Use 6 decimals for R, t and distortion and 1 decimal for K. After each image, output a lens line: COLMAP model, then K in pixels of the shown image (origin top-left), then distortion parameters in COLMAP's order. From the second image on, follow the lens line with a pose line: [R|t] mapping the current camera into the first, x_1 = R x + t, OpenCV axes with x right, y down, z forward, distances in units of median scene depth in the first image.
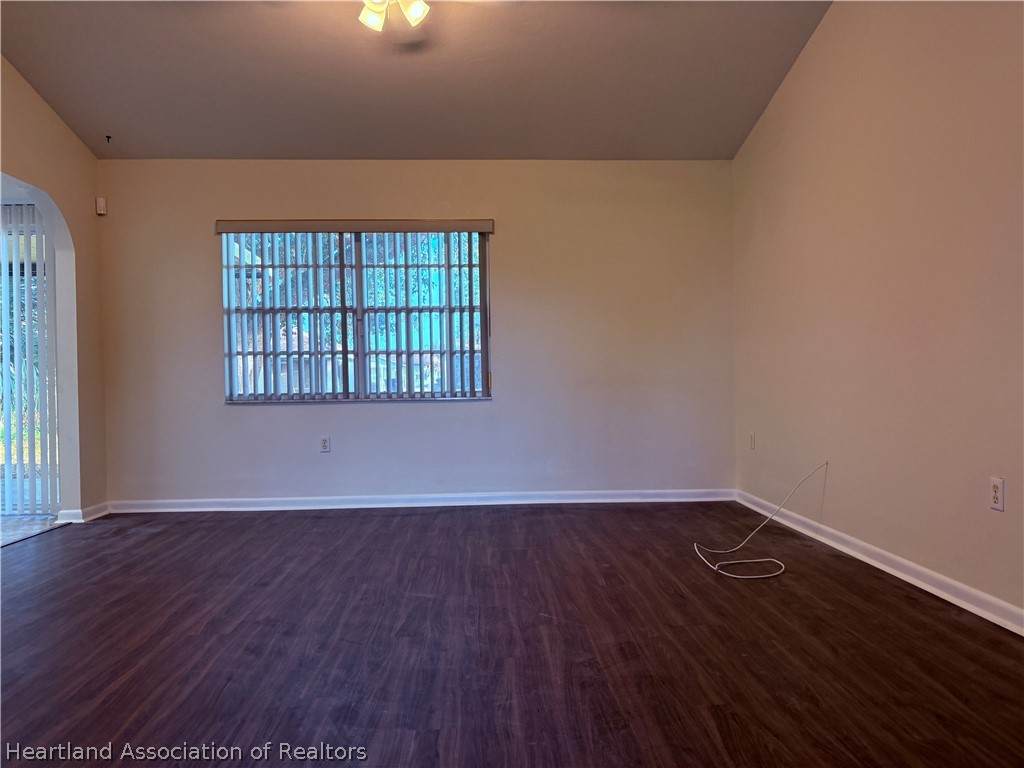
lens RADIAL K [[775.9, 0, 511.2], [0, 775.9, 383.8], [0, 0, 1]] dist [0.038471, -0.020712]
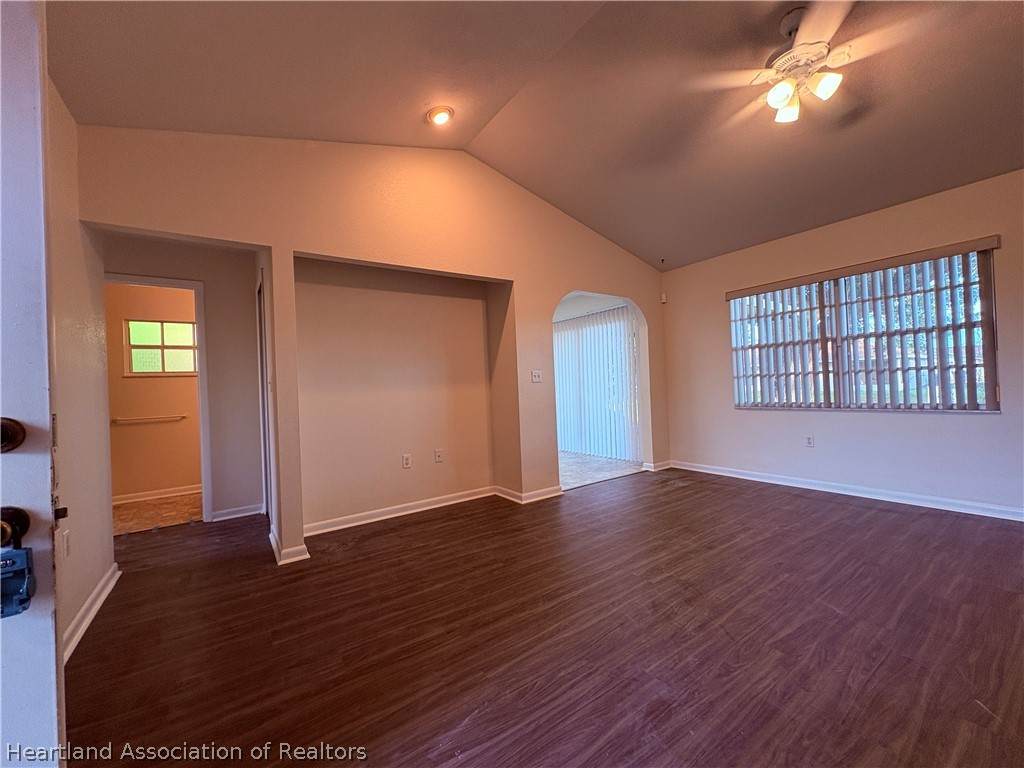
lens RADIAL K [[406.5, 0, 510.5], [0, 406.5, 381.8], [0, 0, 1]] dist [0.001083, 0.000124]
pose [[0.540994, -0.020313, -0.840781, 0.119692], [0.025805, 0.999639, -0.007547, -0.052074], [0.840630, -0.017613, 0.541323, 0.283401]]
